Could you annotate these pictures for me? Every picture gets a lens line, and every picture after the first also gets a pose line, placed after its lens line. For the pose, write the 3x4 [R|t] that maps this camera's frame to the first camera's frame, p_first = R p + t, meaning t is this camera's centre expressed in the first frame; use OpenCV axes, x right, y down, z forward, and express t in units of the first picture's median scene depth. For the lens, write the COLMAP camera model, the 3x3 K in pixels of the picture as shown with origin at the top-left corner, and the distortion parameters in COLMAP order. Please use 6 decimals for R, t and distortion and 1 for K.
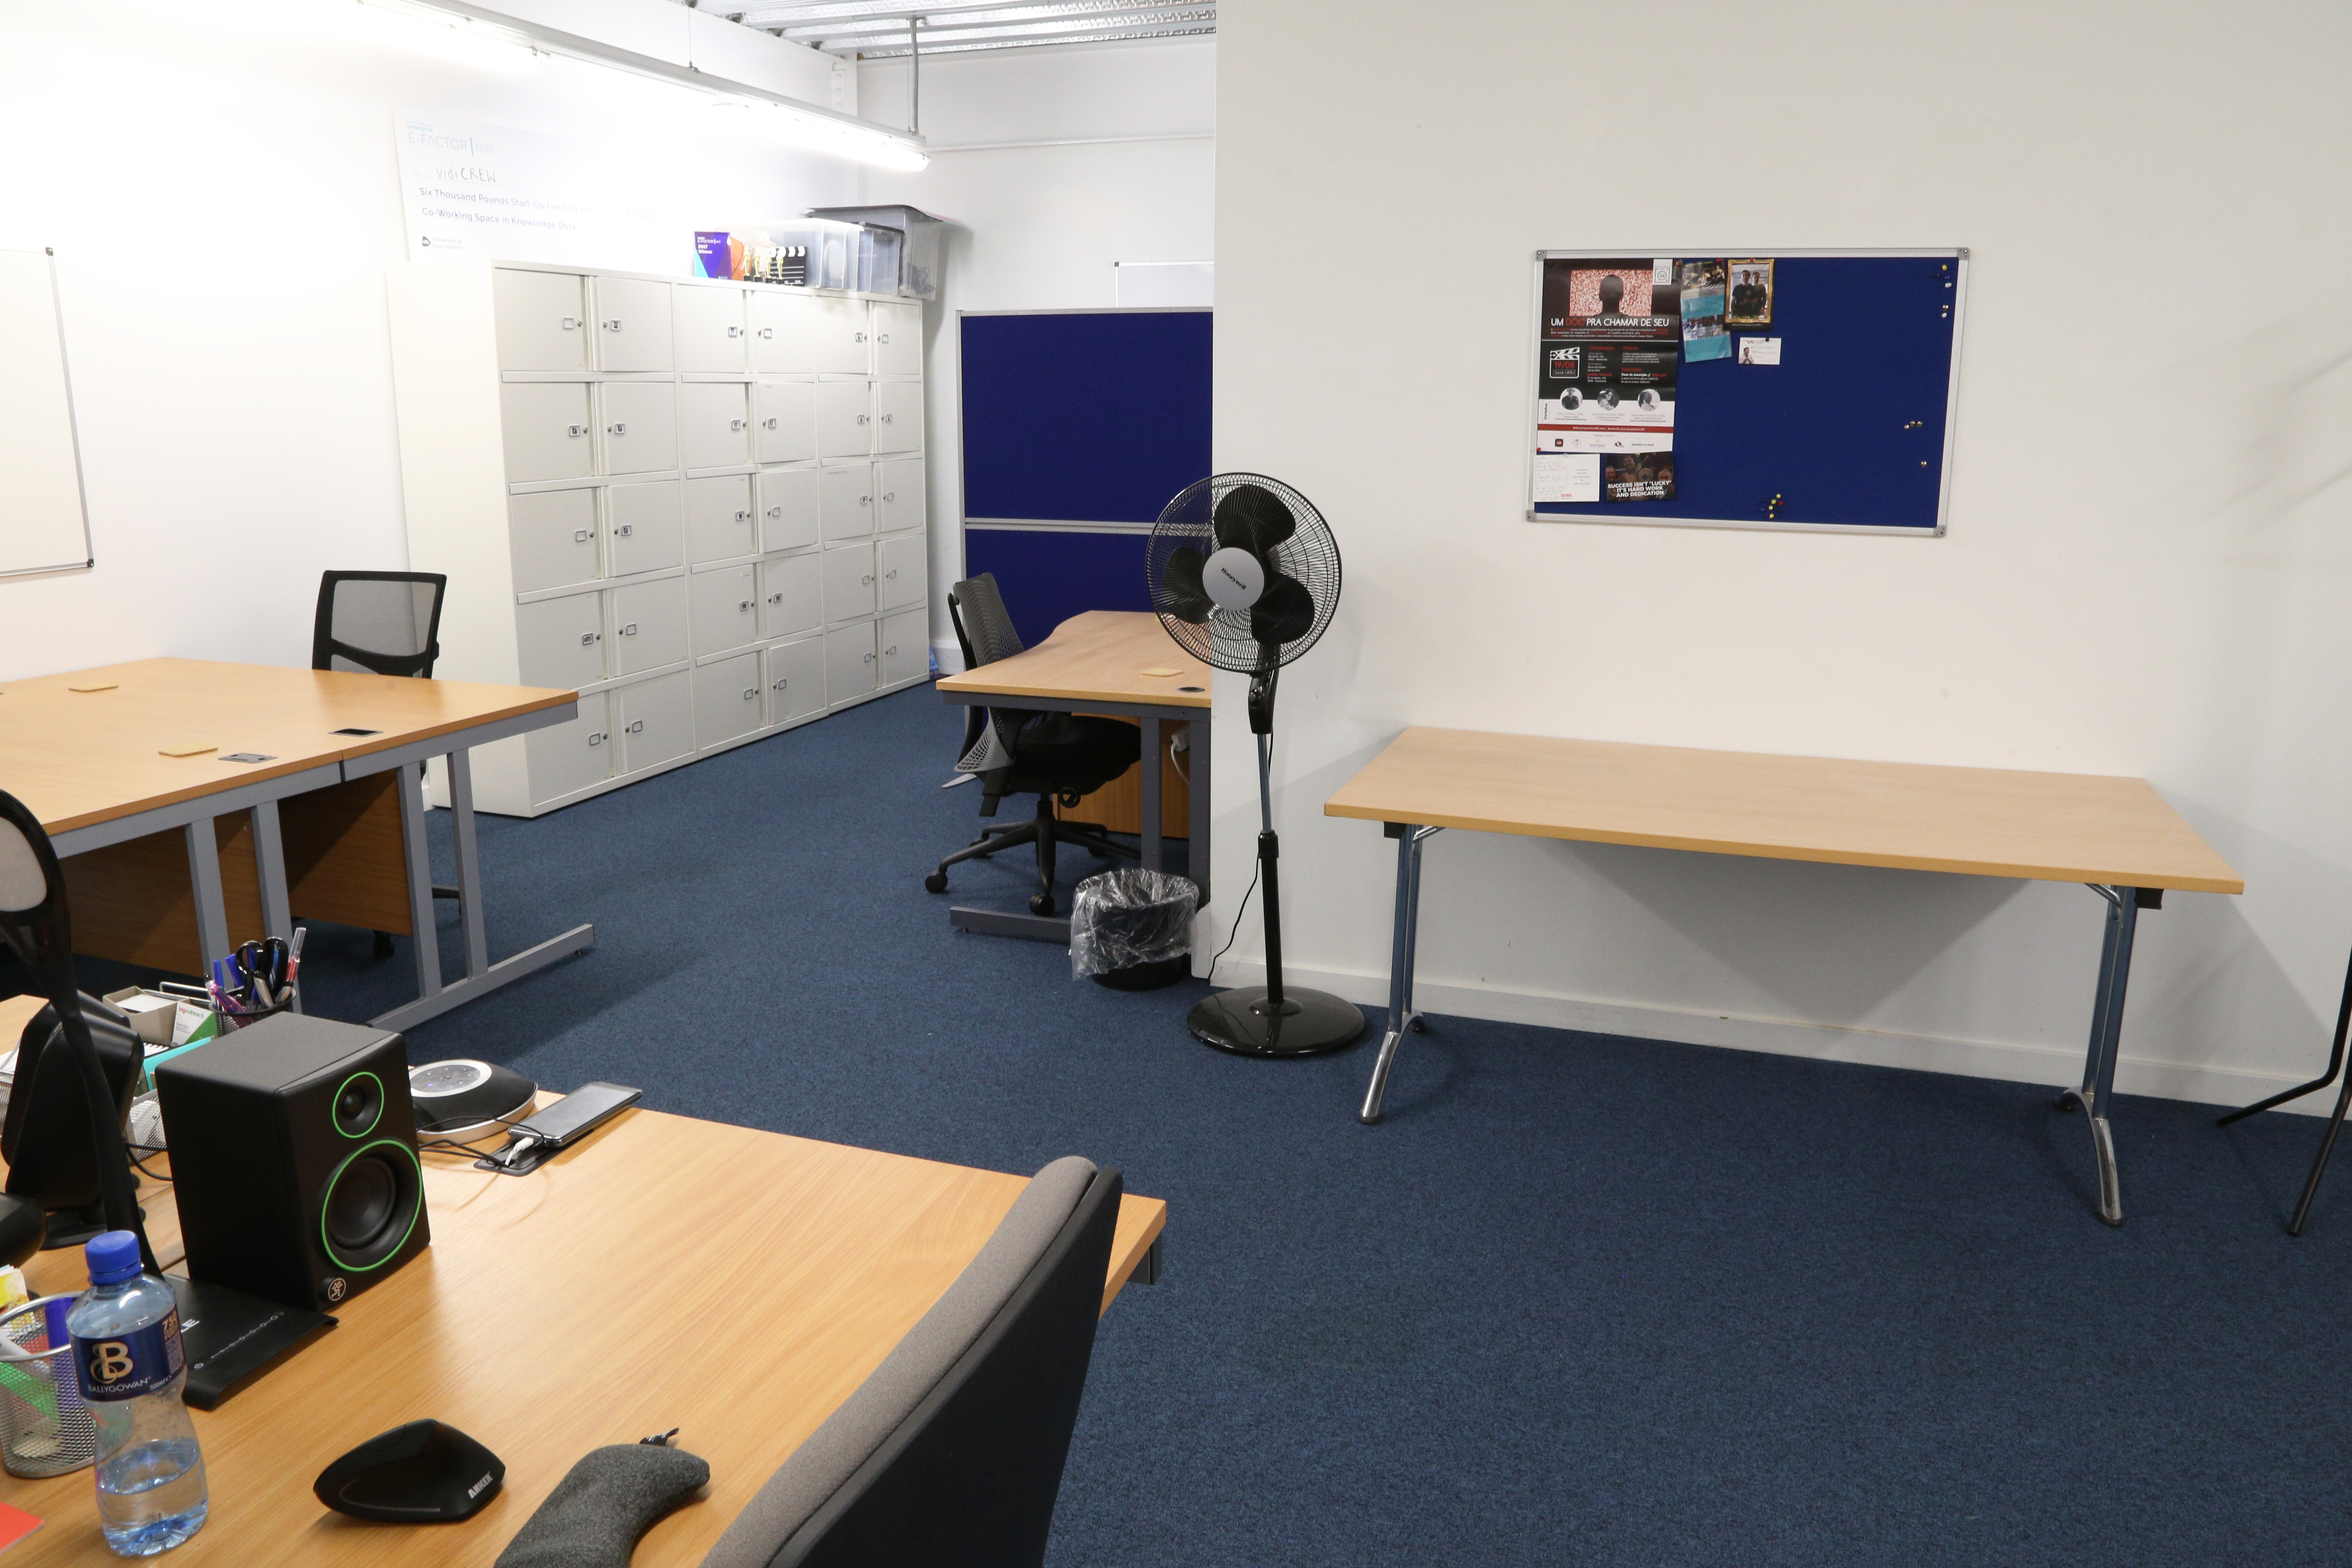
lens RADIAL K [[1622.2, 0, 1178.6], [0, 1622.2, 771.5], [0, 0, 1]] dist [-0.130272, 0.071922]
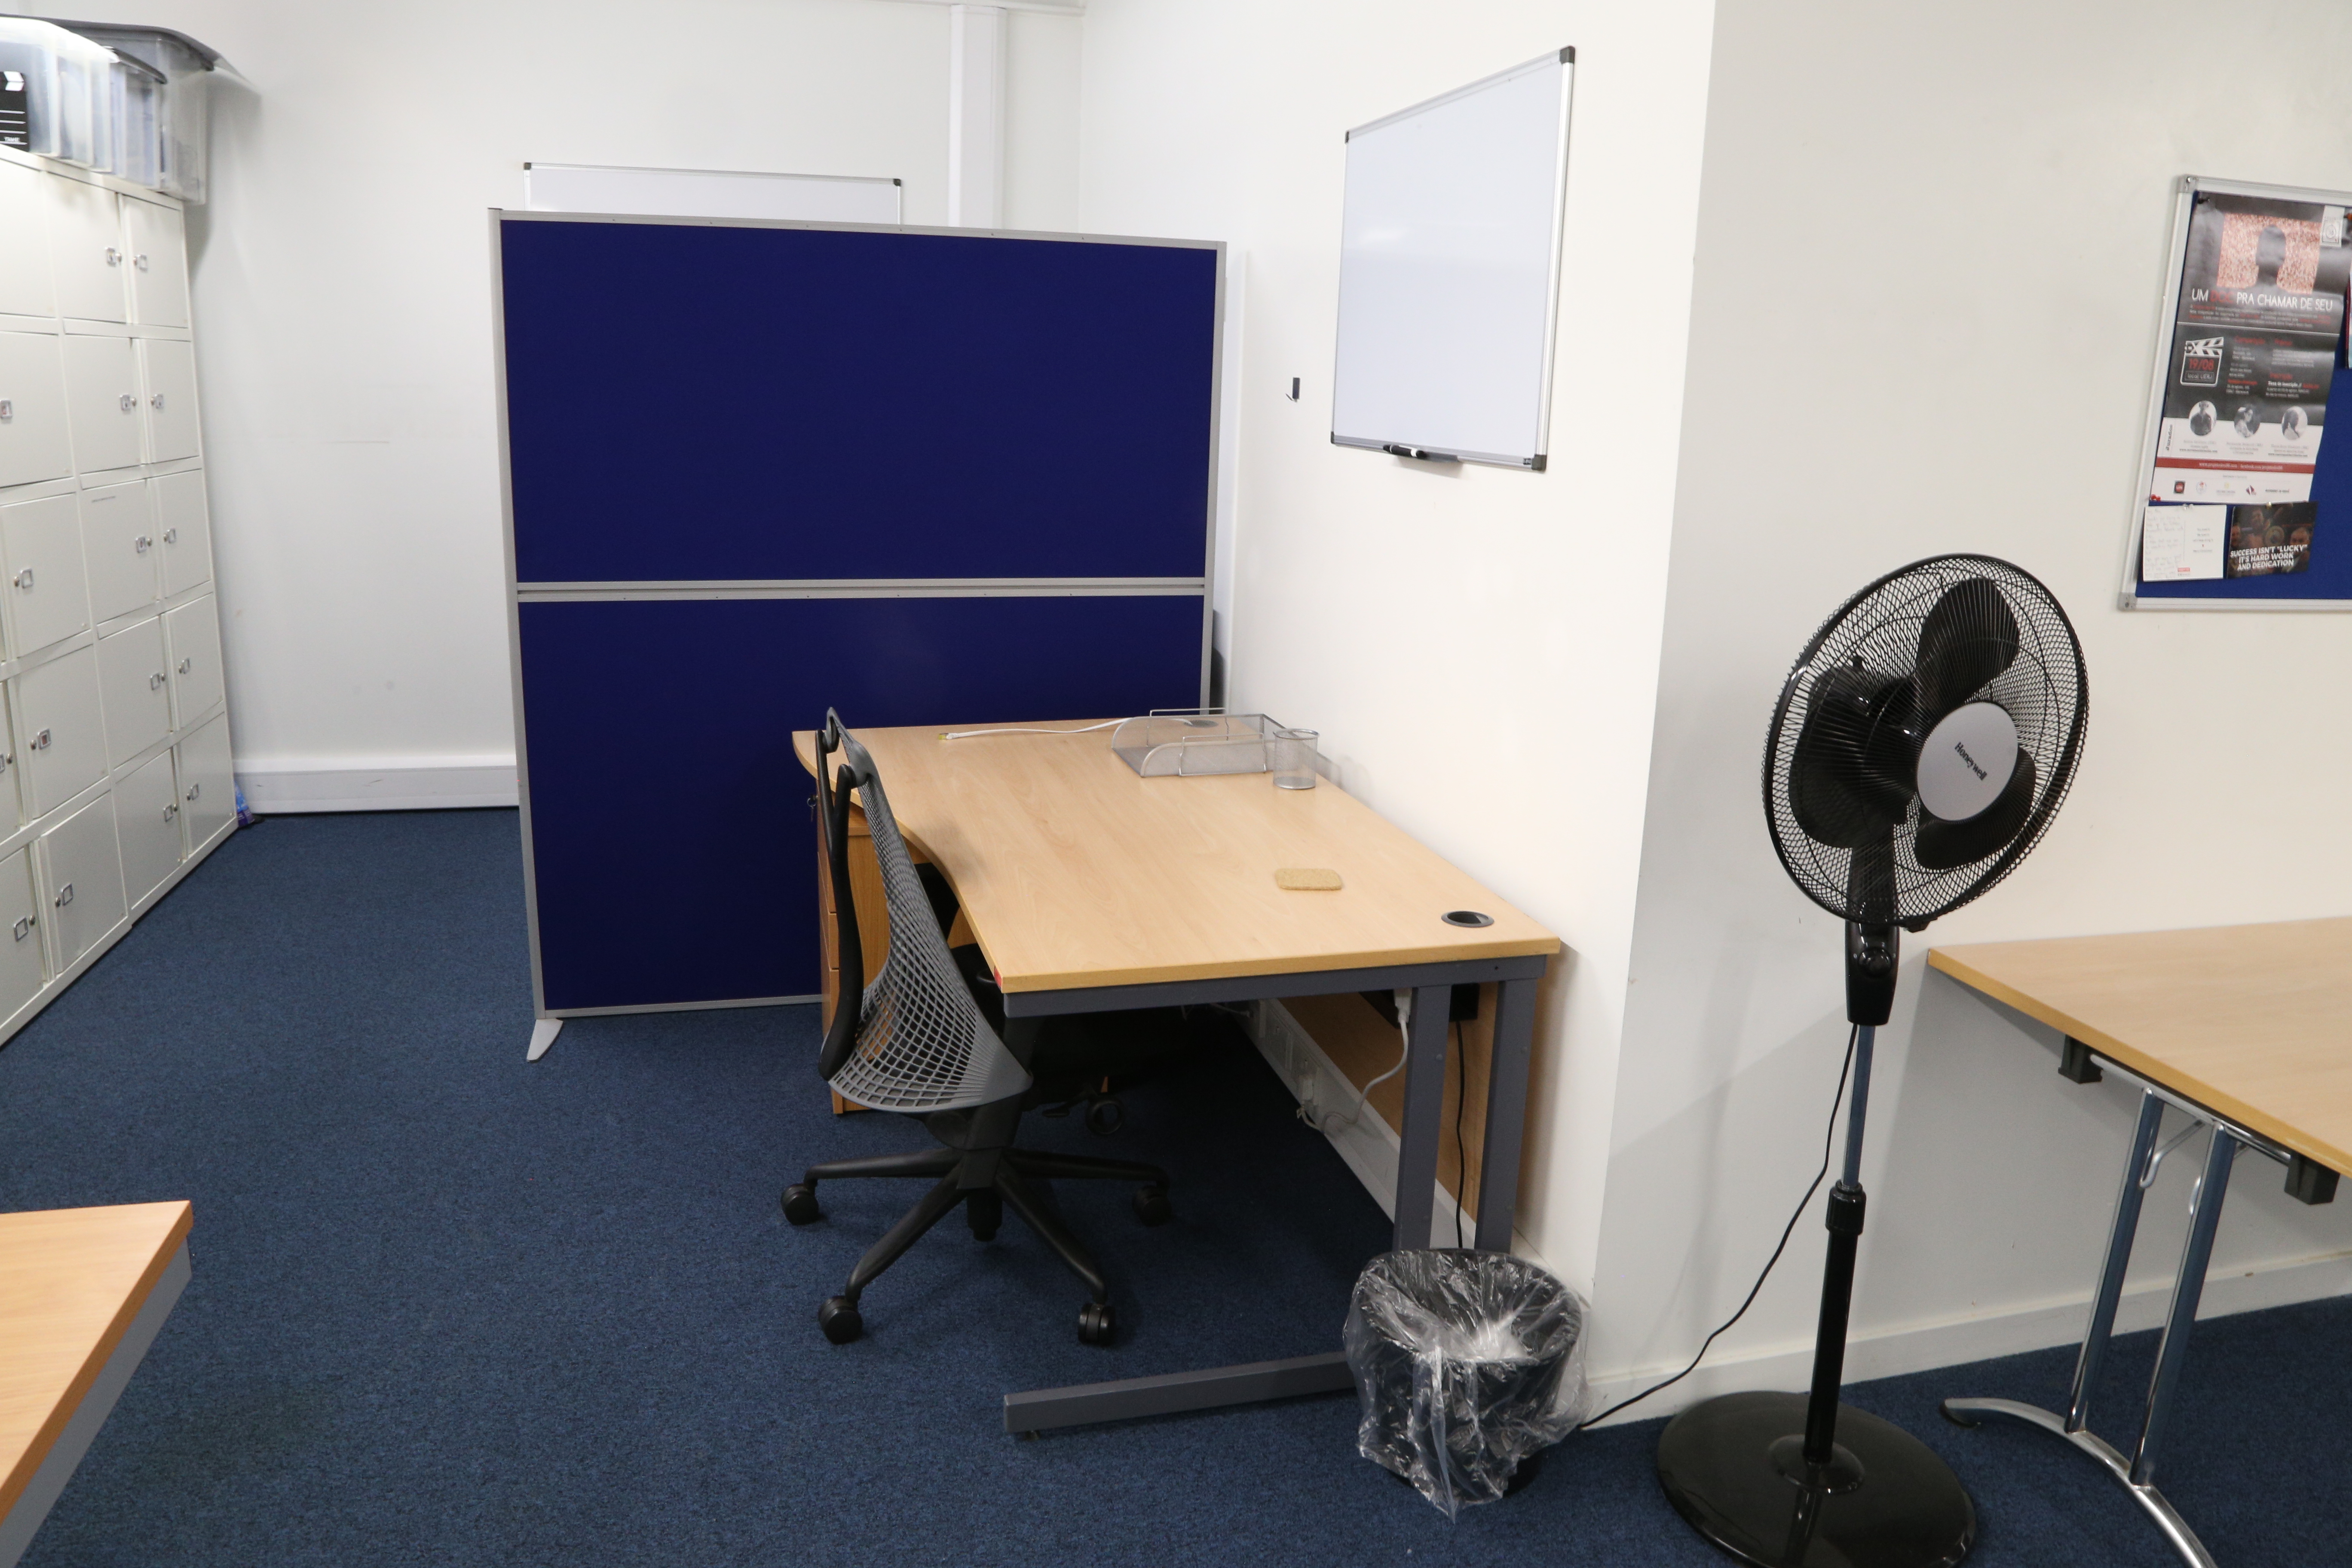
lens RADIAL K [[1622.2, 0, 1178.6], [0, 1622.2, 771.5], [0, 0, 1]] dist [-0.130272, 0.071922]
pose [[0.822663, -0.110198, 0.557747, -0.447202], [0.101711, 0.993735, 0.046316, -0.163217], [-0.559357, 0.018626, 0.828717, 0.719620]]
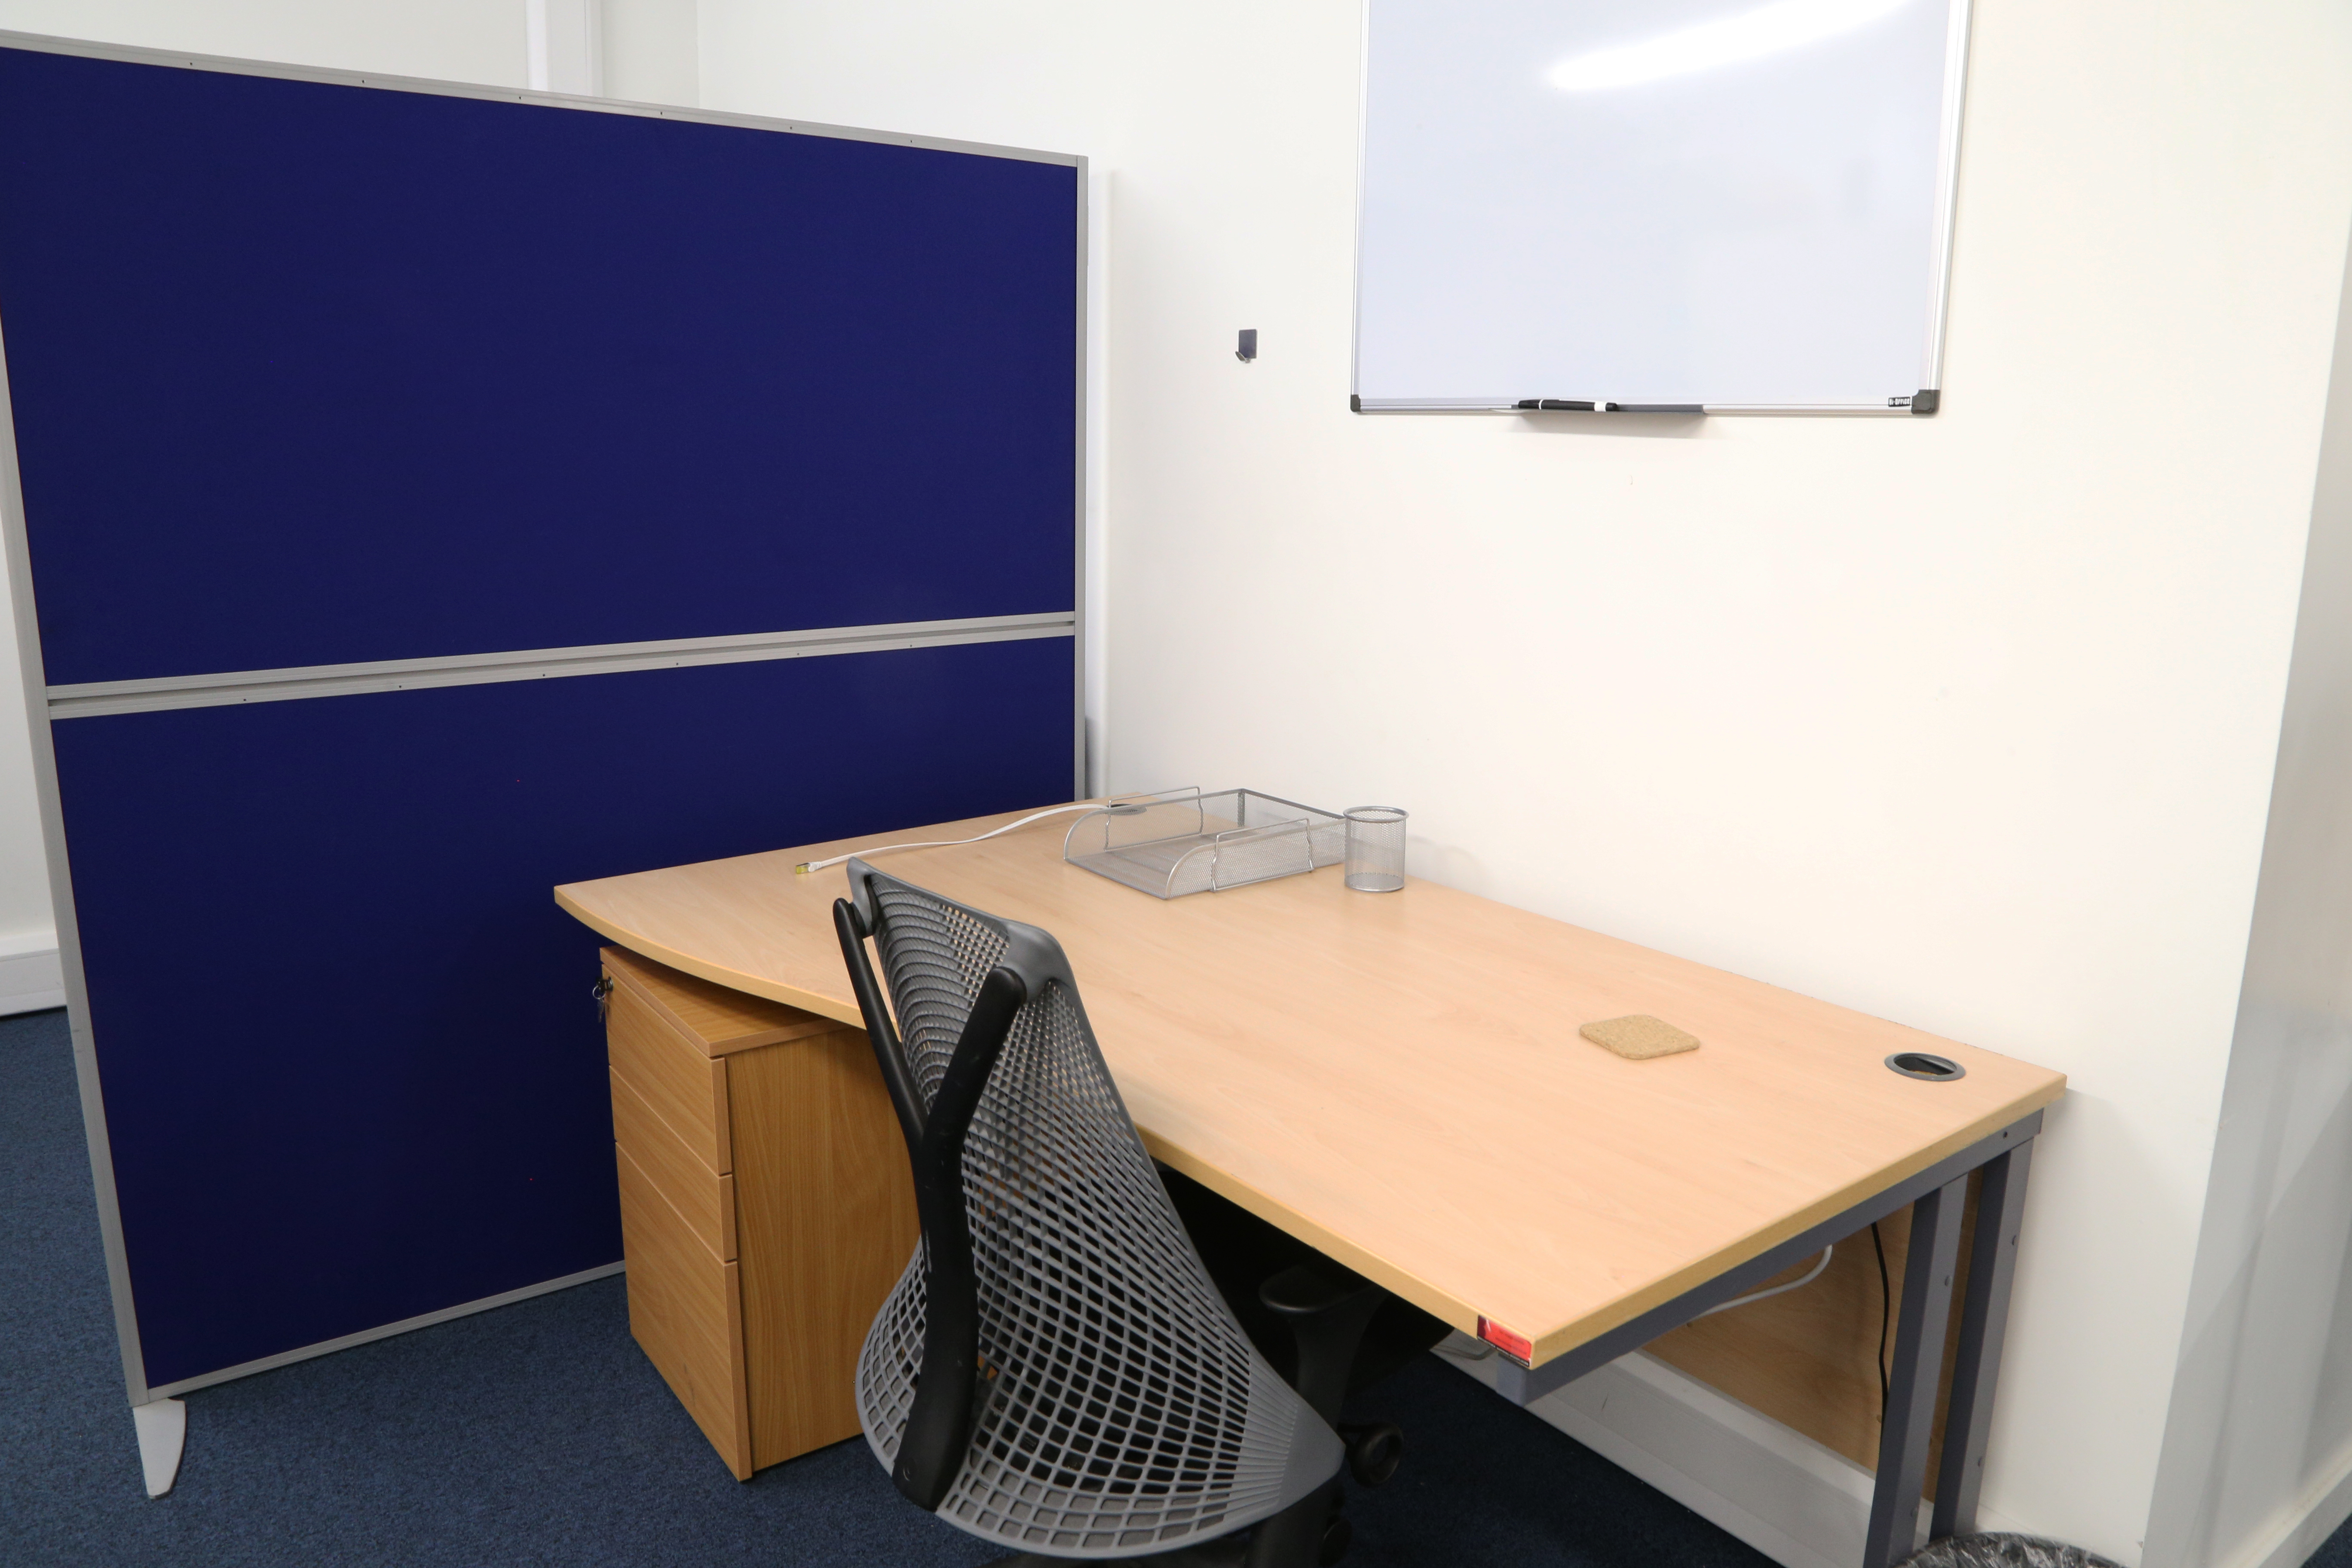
lens RADIAL K [[1622.2, 0, 1178.6], [0, 1622.2, 771.5], [0, 0, 1]] dist [-0.130272, 0.071922]
pose [[0.558604, -0.163961, 0.813067, -0.451461], [0.180857, 0.980757, 0.073523, -0.209782], [-0.809476, 0.105978, 0.577509, 1.090727]]
